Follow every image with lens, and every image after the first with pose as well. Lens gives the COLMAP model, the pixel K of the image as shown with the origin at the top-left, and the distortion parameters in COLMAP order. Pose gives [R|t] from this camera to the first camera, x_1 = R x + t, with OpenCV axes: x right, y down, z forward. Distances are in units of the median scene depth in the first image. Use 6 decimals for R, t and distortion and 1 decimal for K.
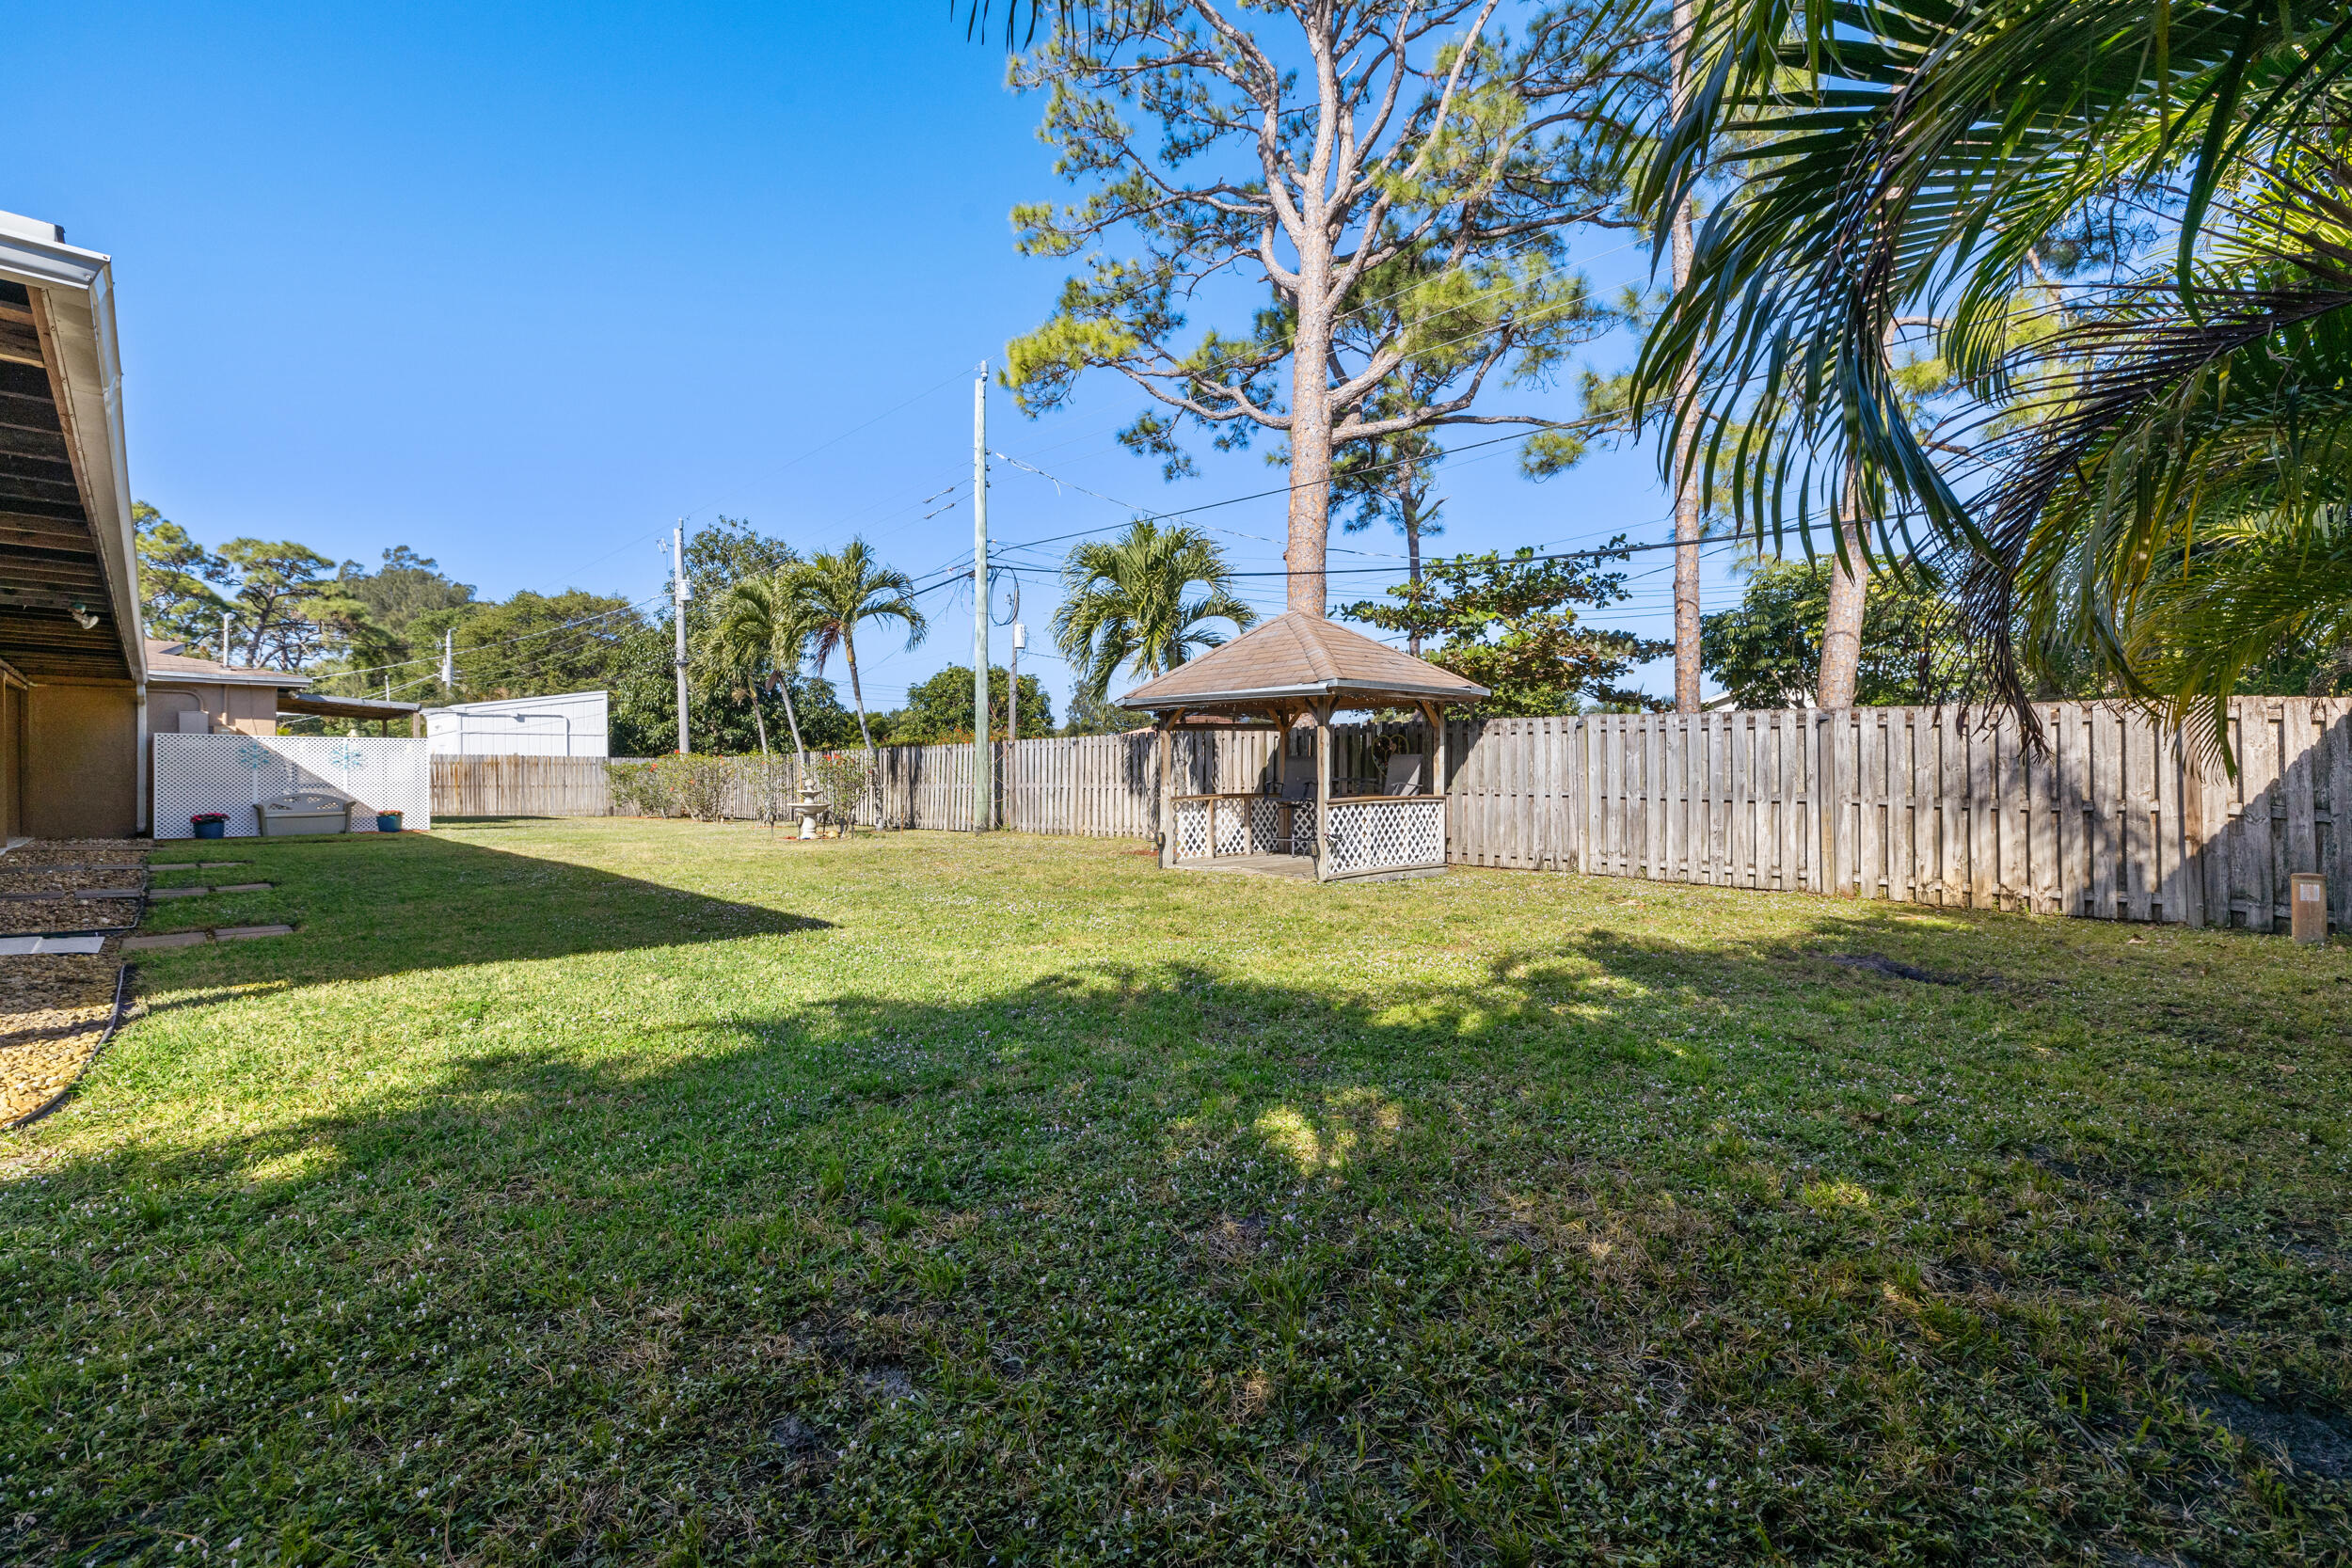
lens RADIAL K [[991.4, 0, 1174.5], [0, 991.4, 778.4], [0, 0, 1]] dist [-0.000698, -0.000668]
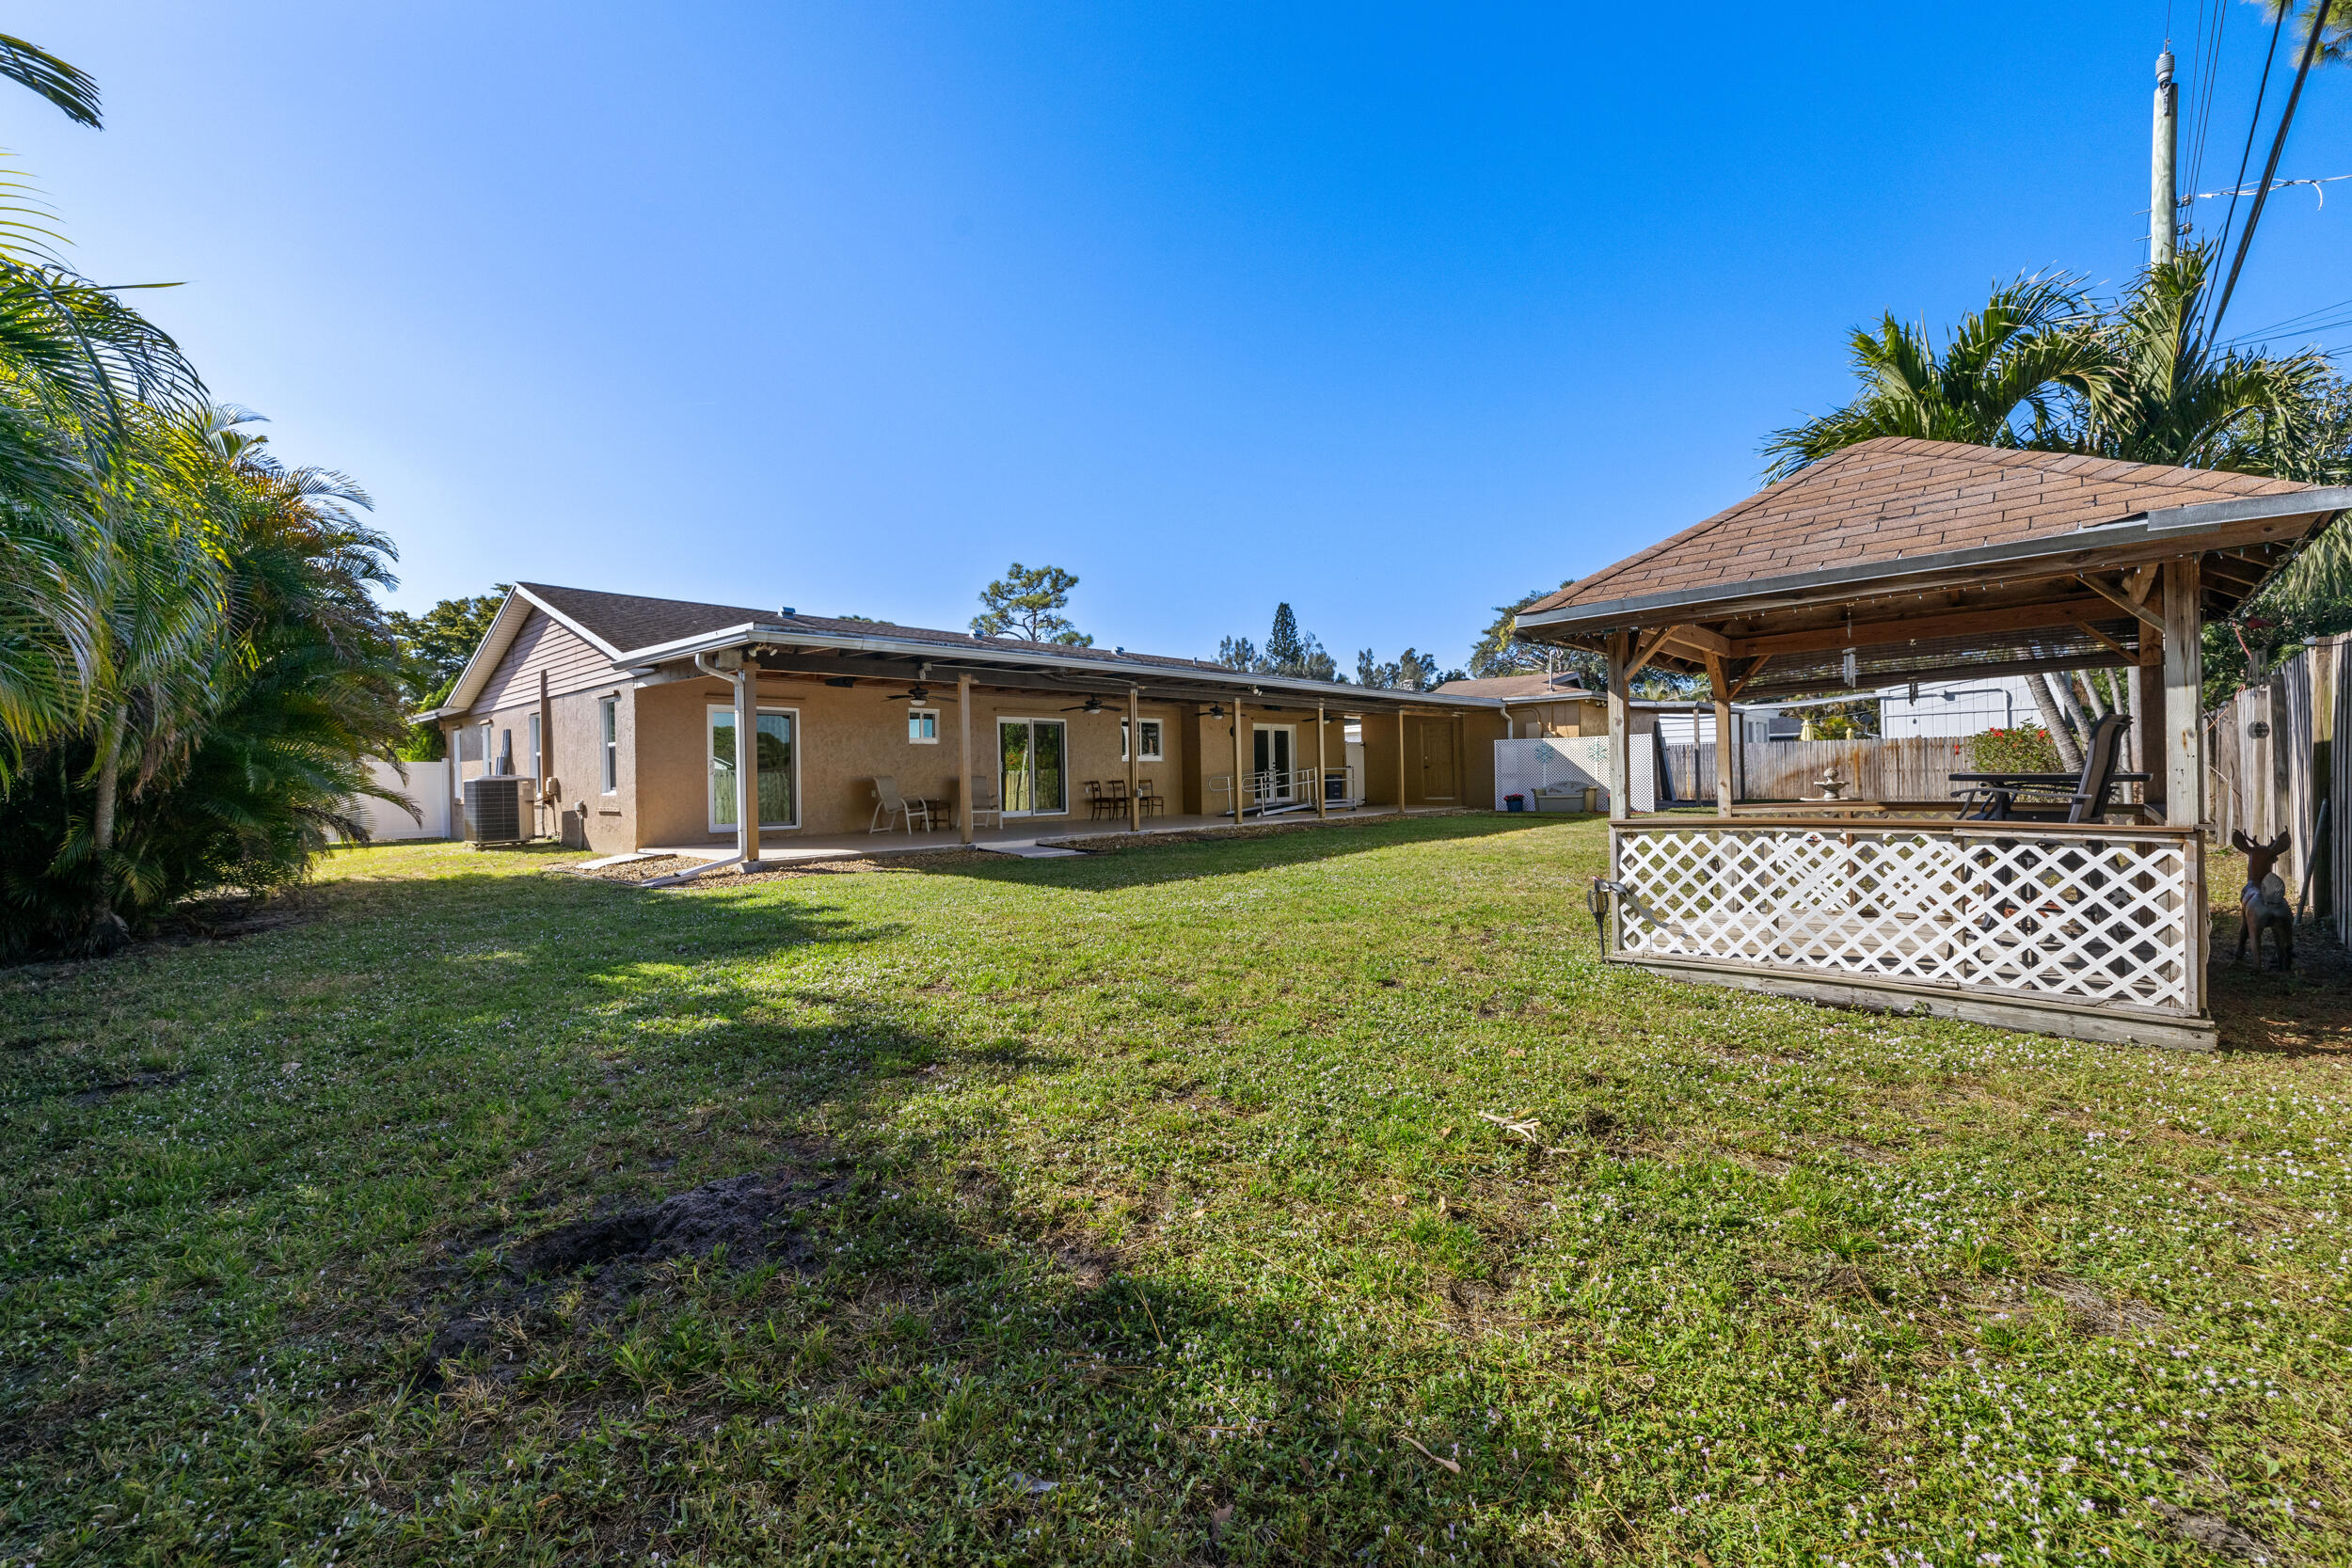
lens RADIAL K [[991.4, 0, 1183.3], [0, 991.4, 782.8], [0, 0, 1]] dist [-0.000698, -0.000668]
pose [[-0.038460, 0.012615, -0.999181, 0.596361], [0.017697, 0.999772, 0.011941, -0.008077], [0.999103, -0.017223, -0.038674, 0.633692]]
